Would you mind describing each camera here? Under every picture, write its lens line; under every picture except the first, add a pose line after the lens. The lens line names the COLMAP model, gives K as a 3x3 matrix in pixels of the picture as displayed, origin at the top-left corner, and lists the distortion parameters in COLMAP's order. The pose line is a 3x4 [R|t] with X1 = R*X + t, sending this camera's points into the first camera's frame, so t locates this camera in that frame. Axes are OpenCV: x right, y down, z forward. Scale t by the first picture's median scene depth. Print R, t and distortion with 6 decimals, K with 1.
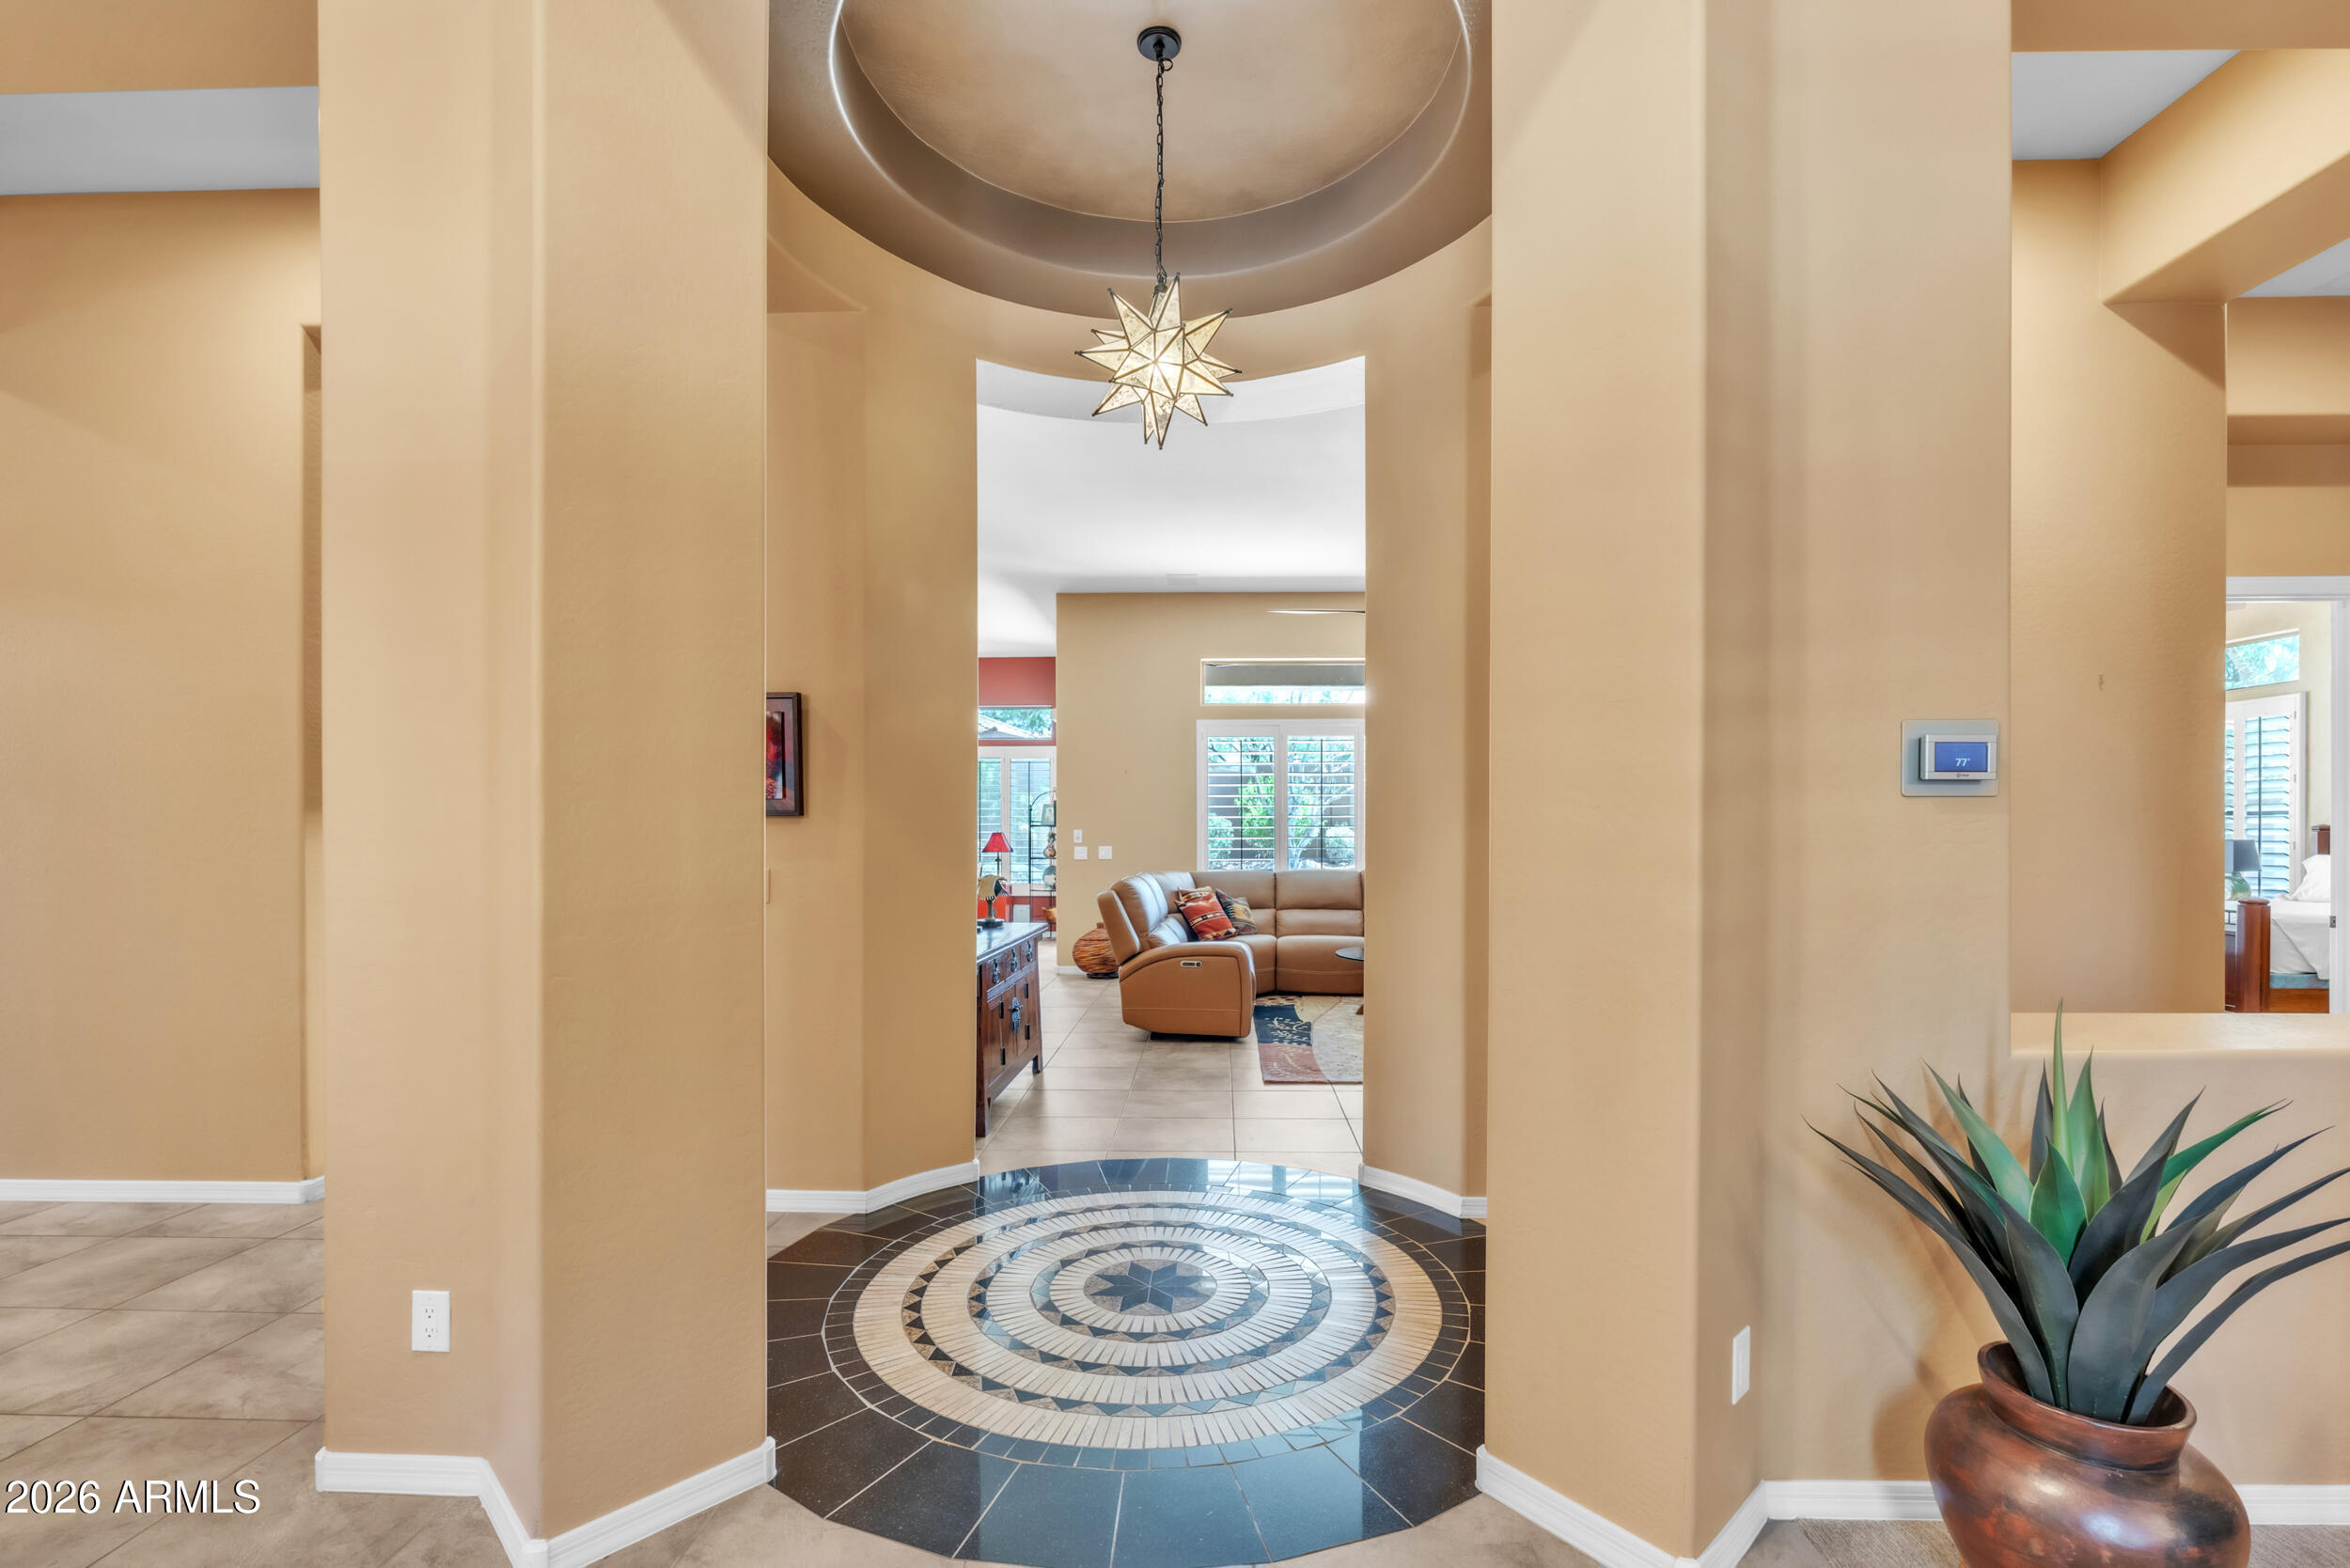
lens RADIAL K [[1045.8, 0, 1187.0], [0, 1045.8, 839.4], [0, 0, 1]] dist [-0.011298, 0.002428]
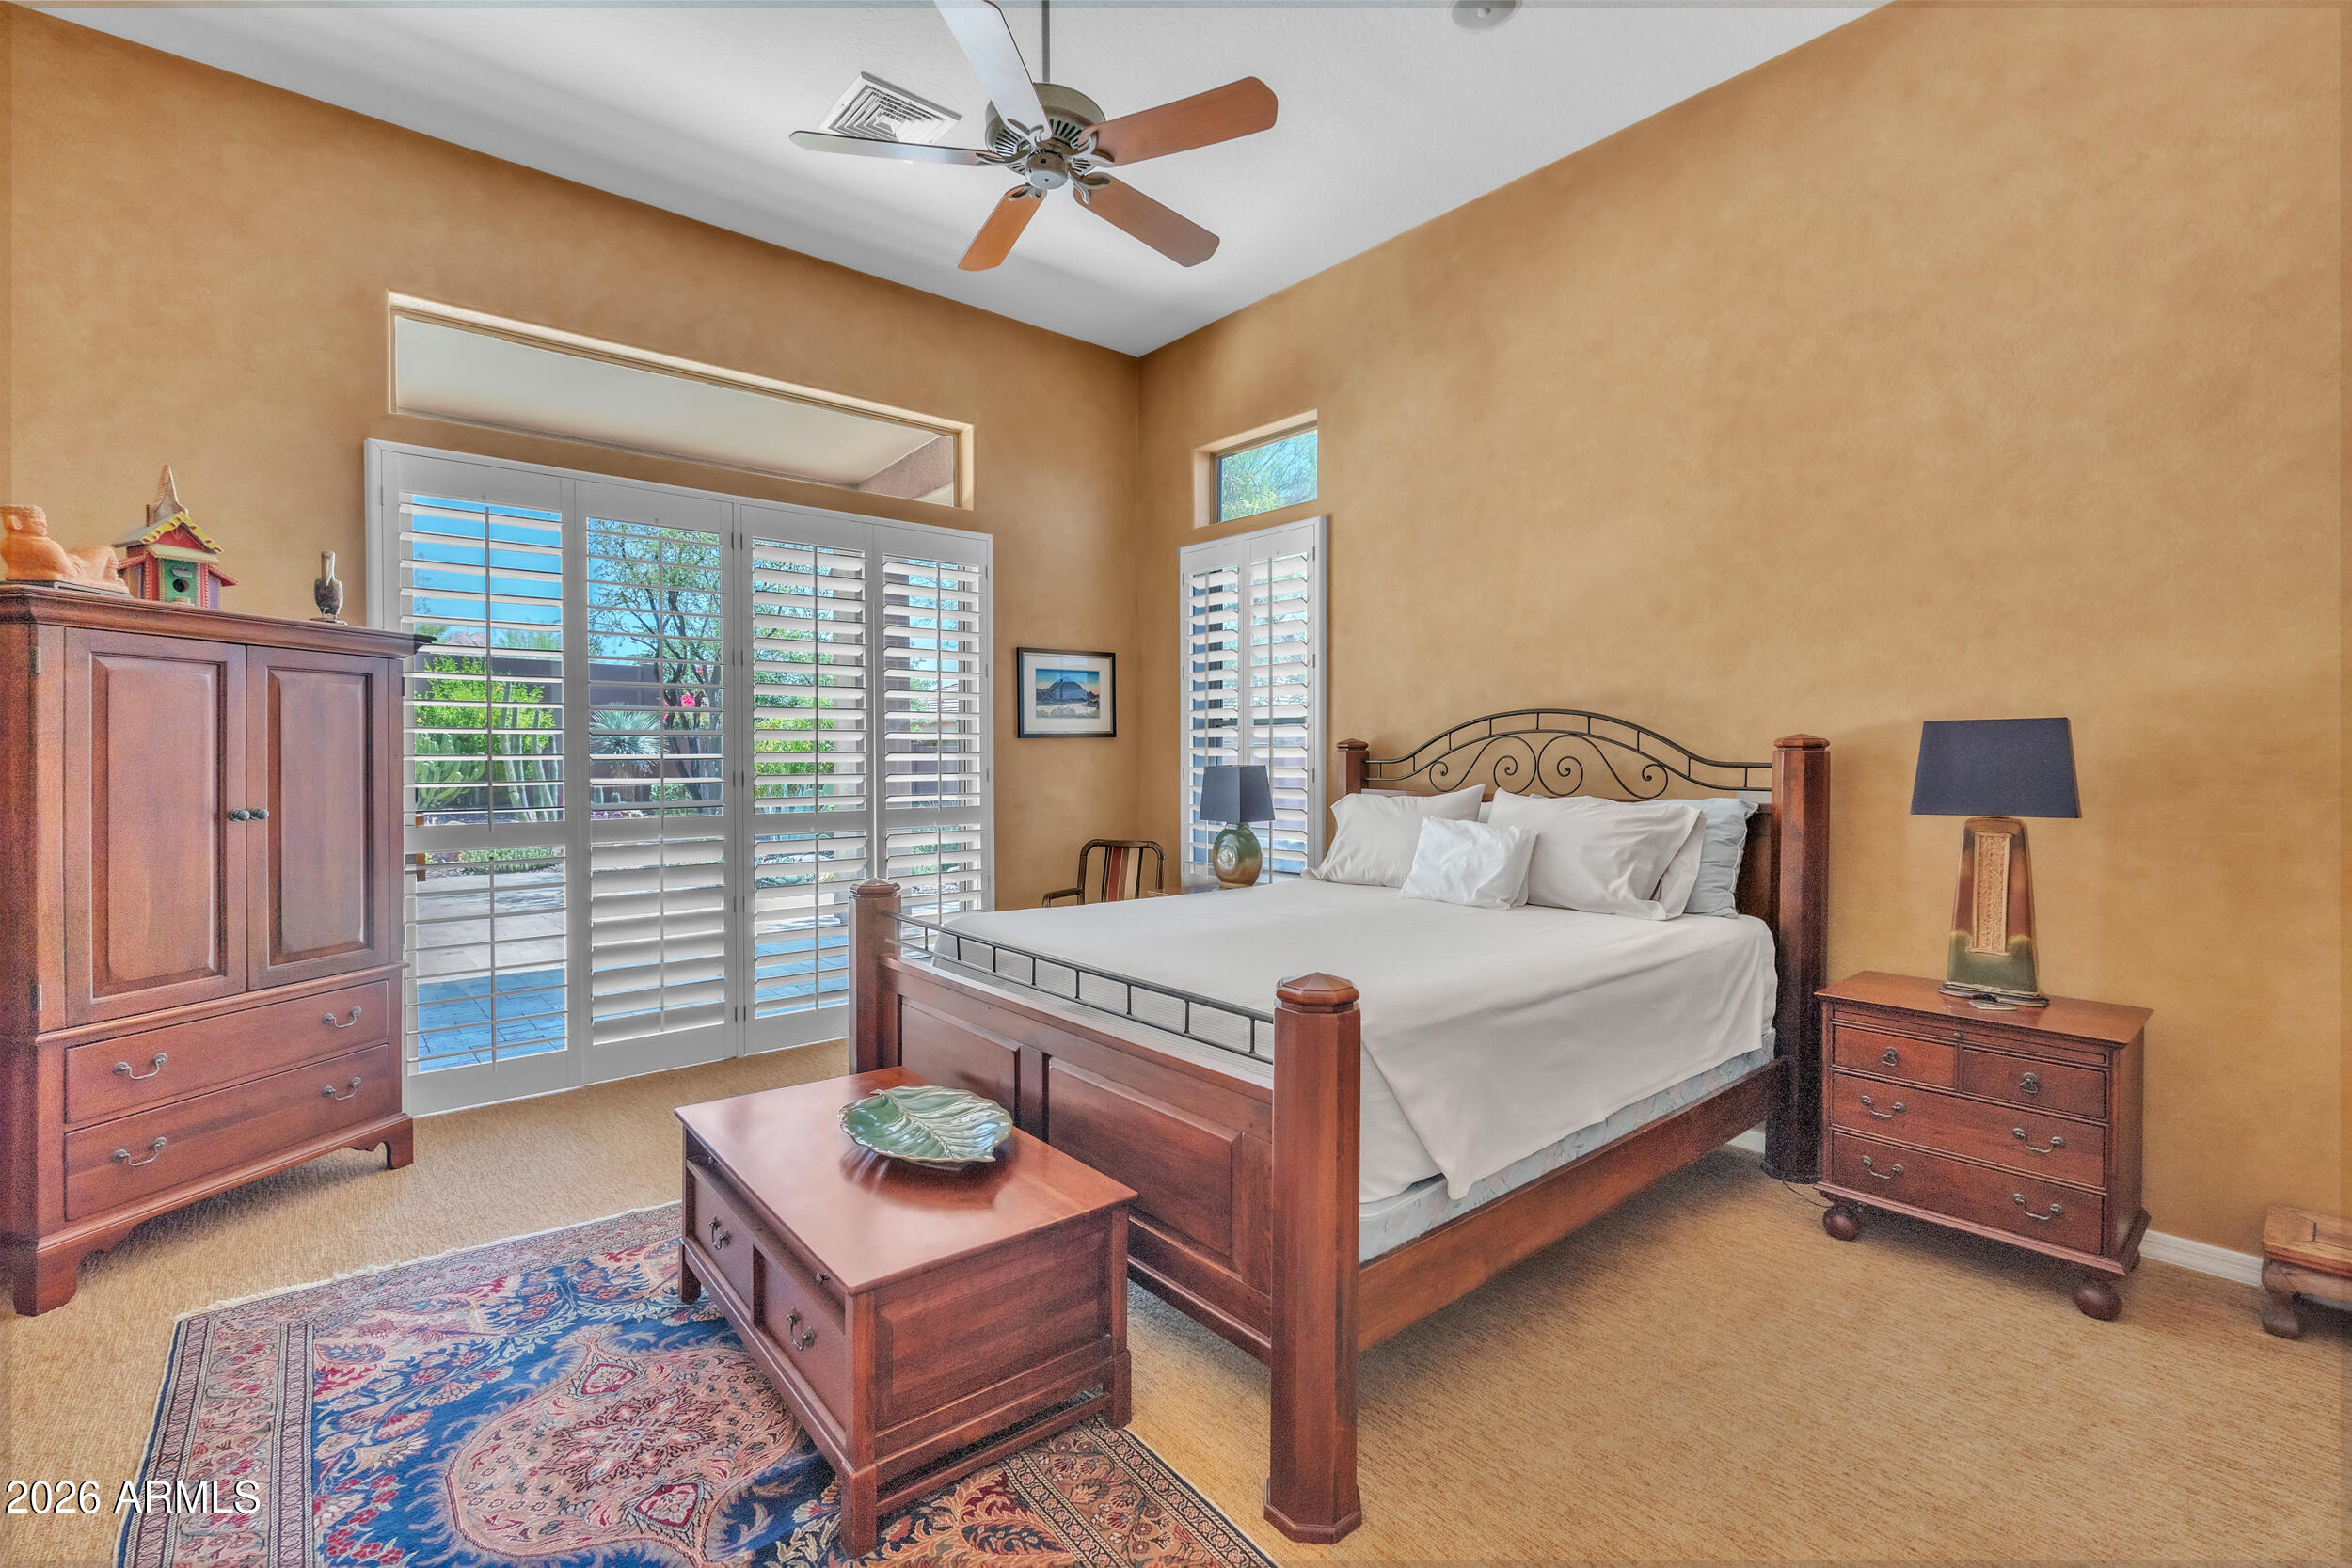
lens RADIAL K [[1046.5, 0, 1167.3], [0, 1046.5, 776.7], [0, 0, 1]] dist [-0.011298, 0.002428]
pose [[0.743221, -0.010935, 0.668956, 0.607306], [0.002637, 0.999907, 0.013414, -0.001222], [-0.669040, -0.008206, 0.743181, 0.610934]]
